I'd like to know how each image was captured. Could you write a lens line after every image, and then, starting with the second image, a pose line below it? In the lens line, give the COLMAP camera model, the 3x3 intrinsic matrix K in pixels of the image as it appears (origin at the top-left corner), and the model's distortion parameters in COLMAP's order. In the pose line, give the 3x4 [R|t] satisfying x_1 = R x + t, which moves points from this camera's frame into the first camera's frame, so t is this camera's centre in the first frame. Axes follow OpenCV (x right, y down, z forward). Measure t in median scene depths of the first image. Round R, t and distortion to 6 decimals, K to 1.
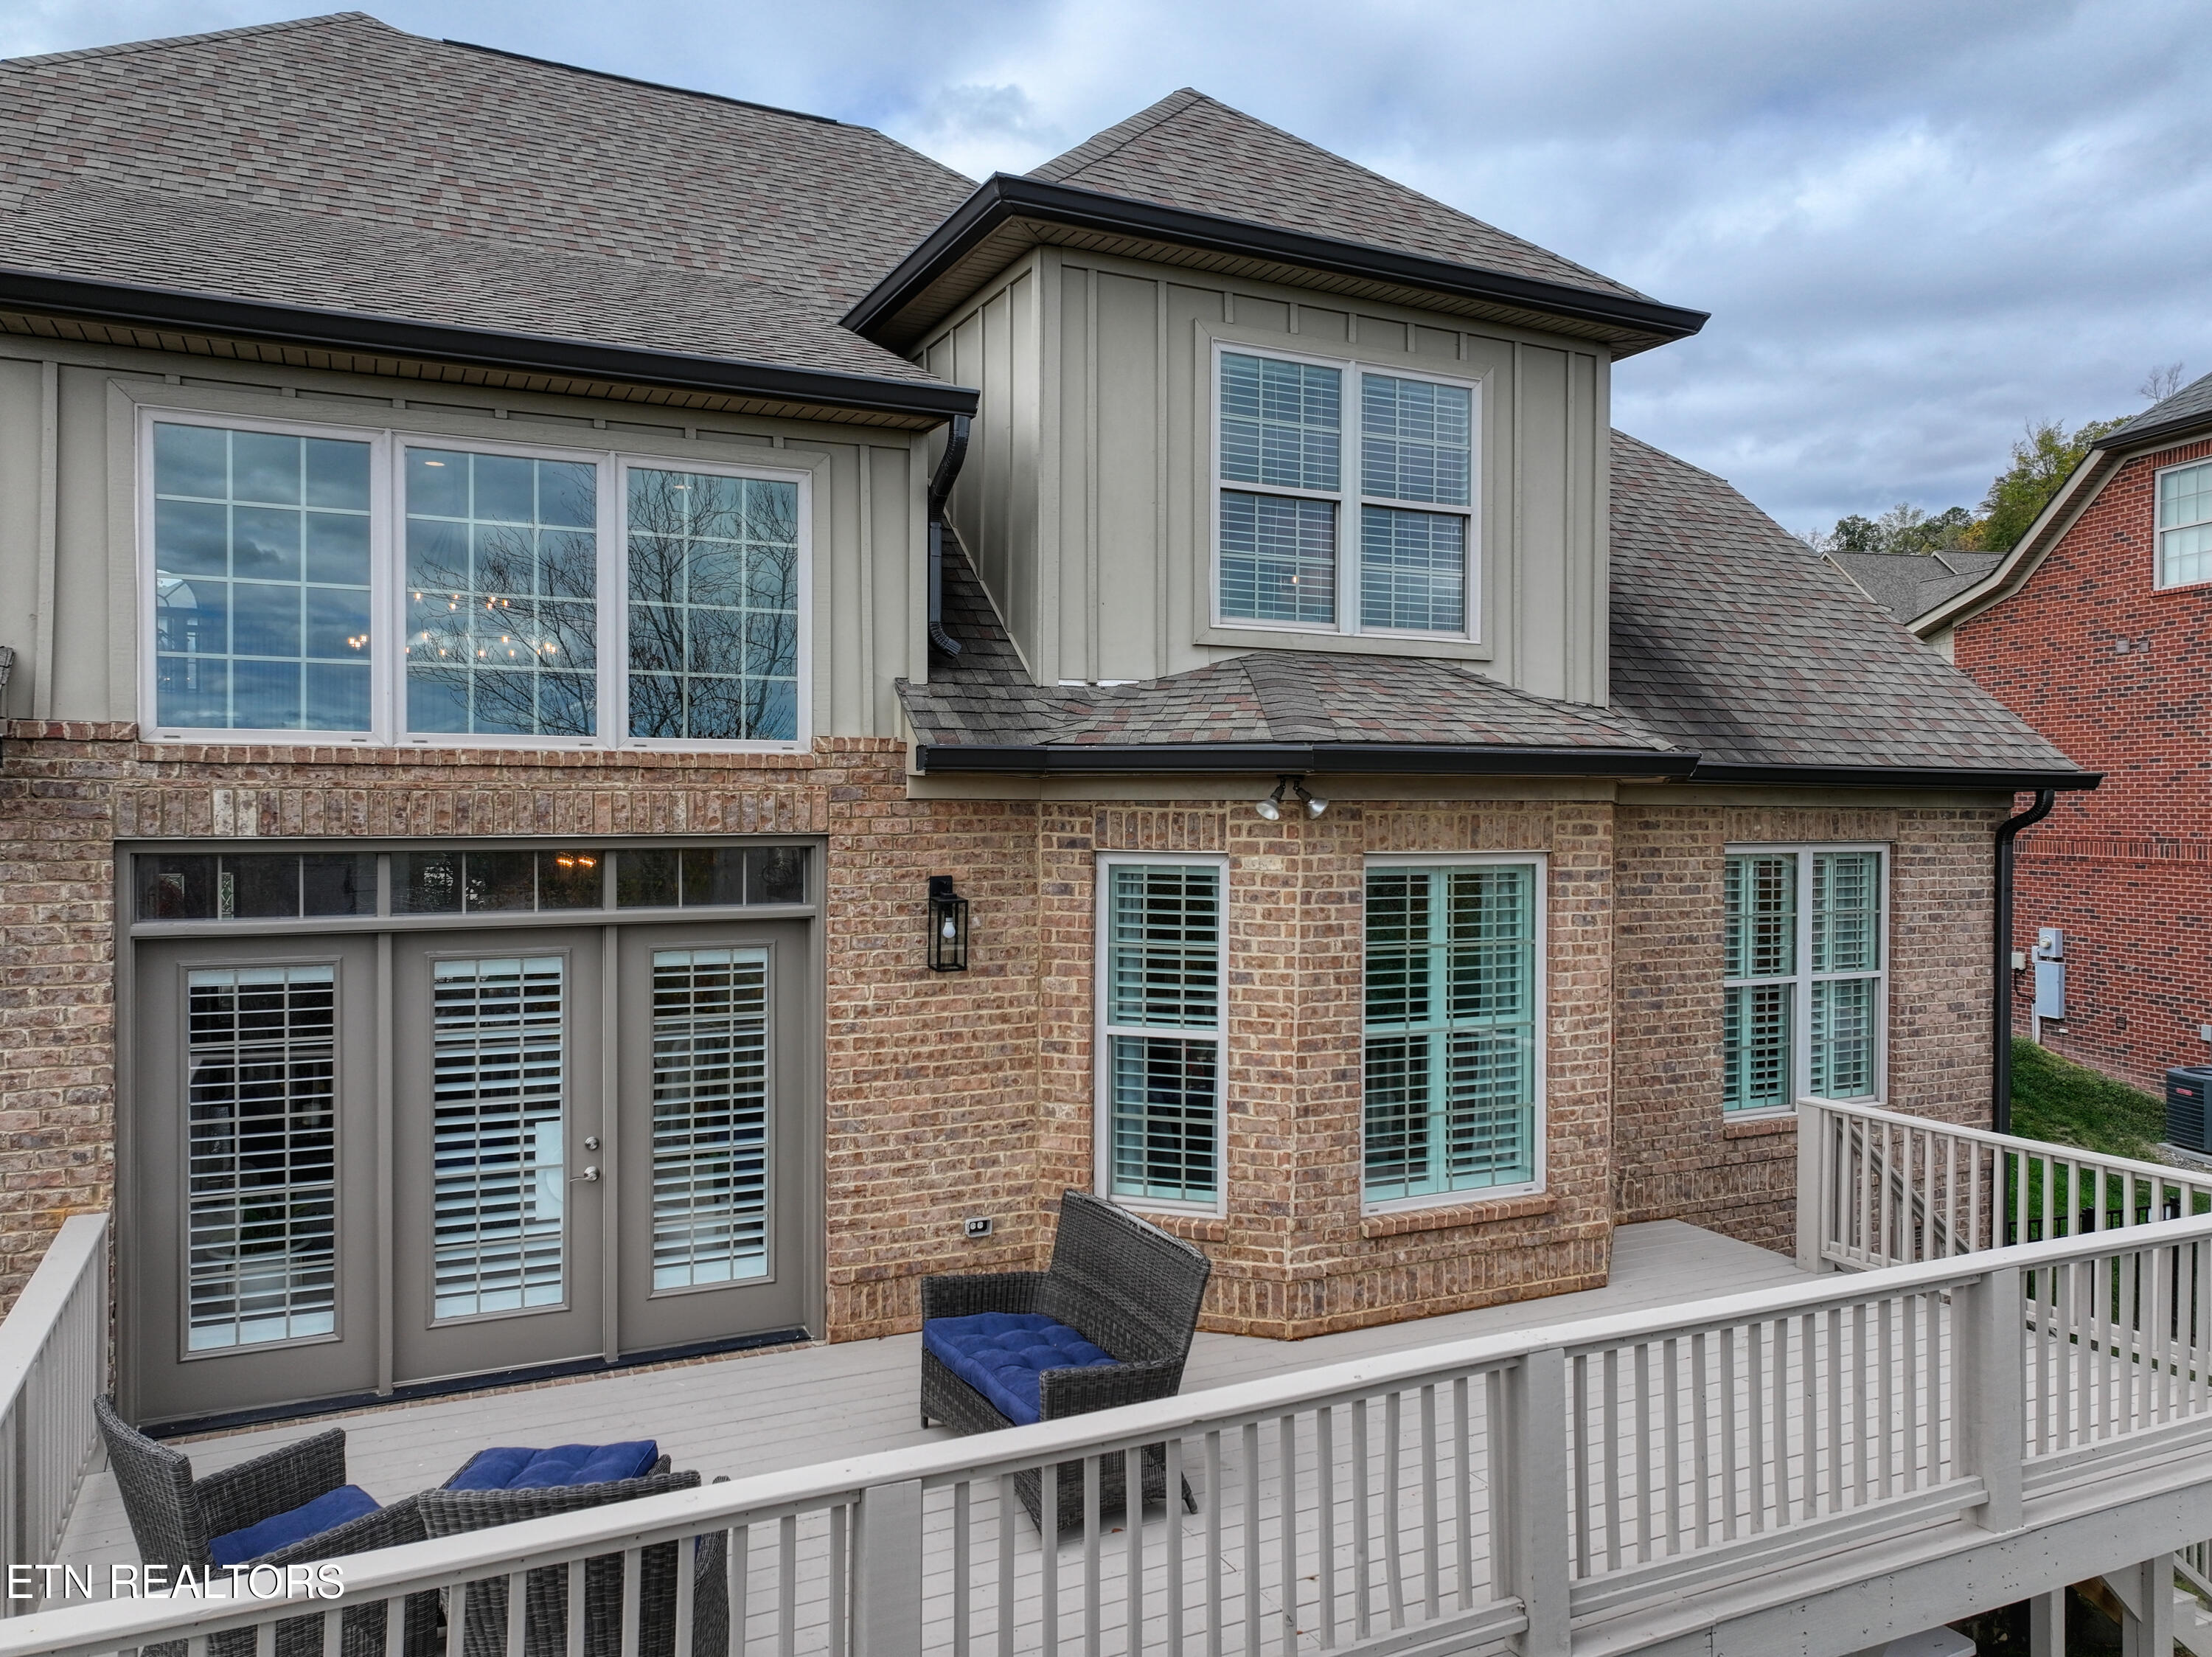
lens RADIAL K [[1573.4, 0, 1106.3], [0, 1573.4, 822.5], [0, 0, 1]] dist [0.004913, -0.010362]
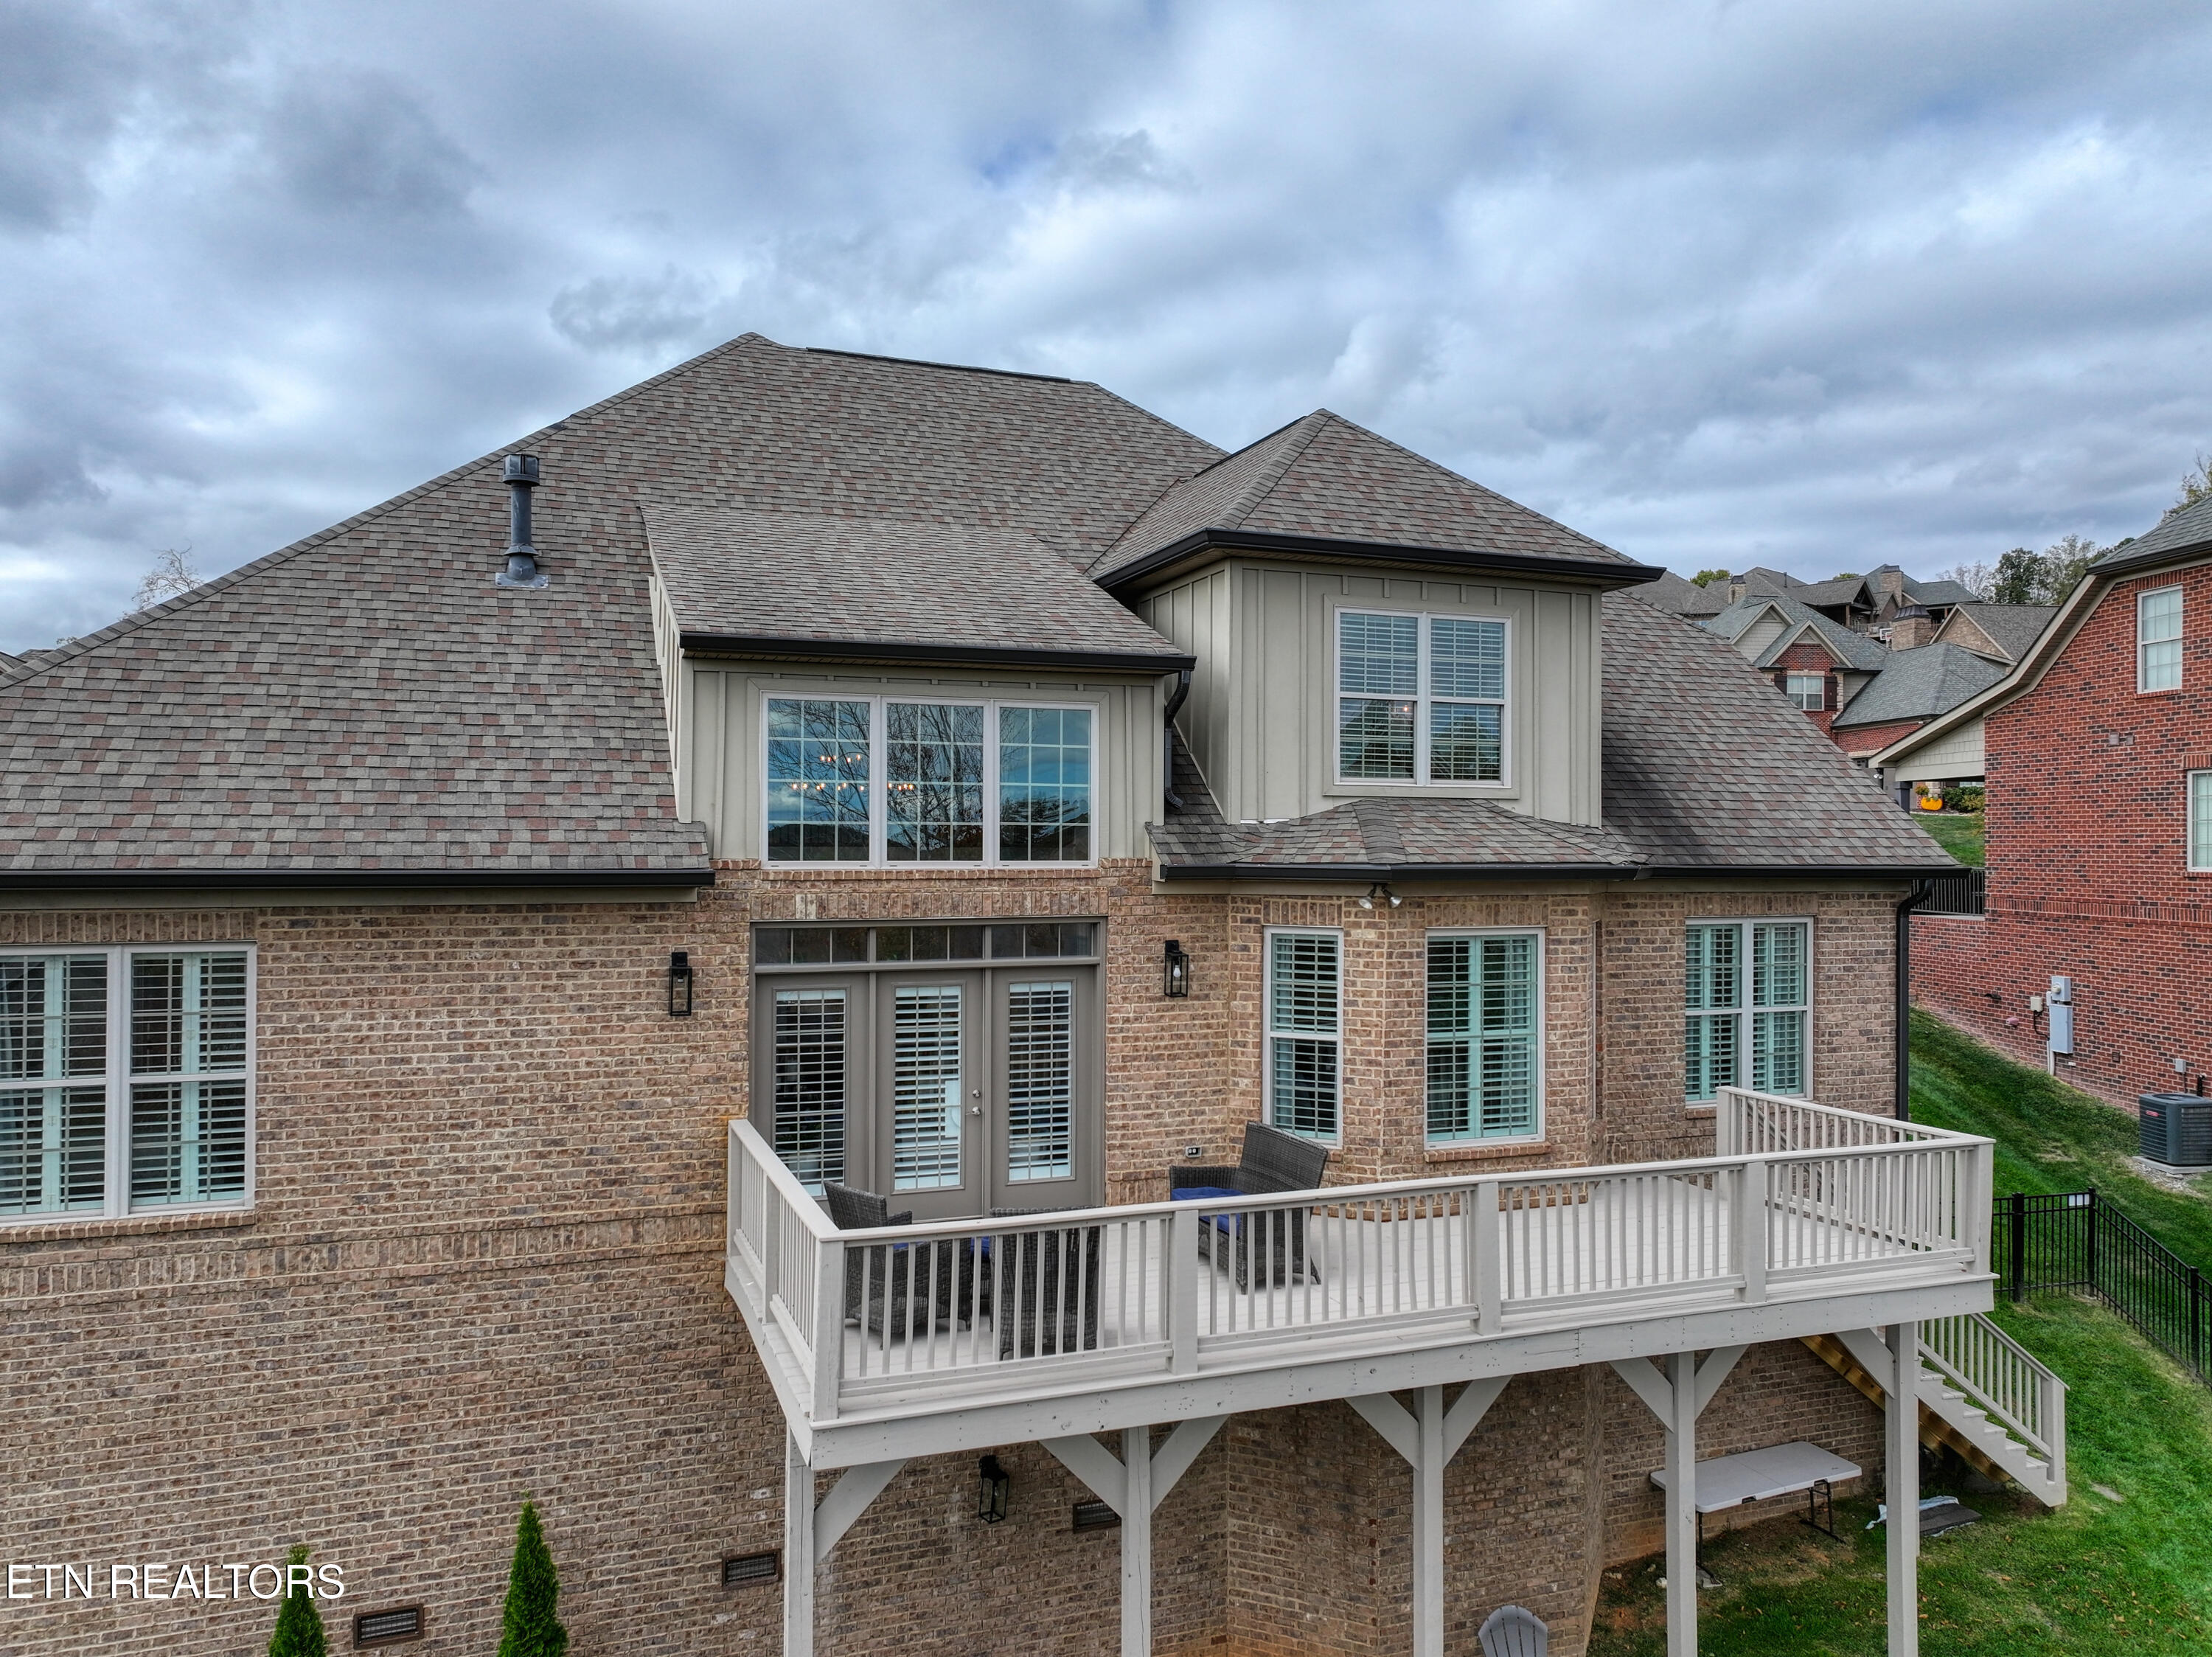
lens RADIAL K [[1573.4, 0, 1174.2], [0, 1573.4, 760.8], [0, 0, 1]] dist [0.004913, -0.010362]
pose [[0.998728, 0.002168, -0.050375, -0.017014], [-0.005337, 0.998008, -0.062854, -0.048623], [0.050139, 0.063043, 0.996751, -0.647633]]
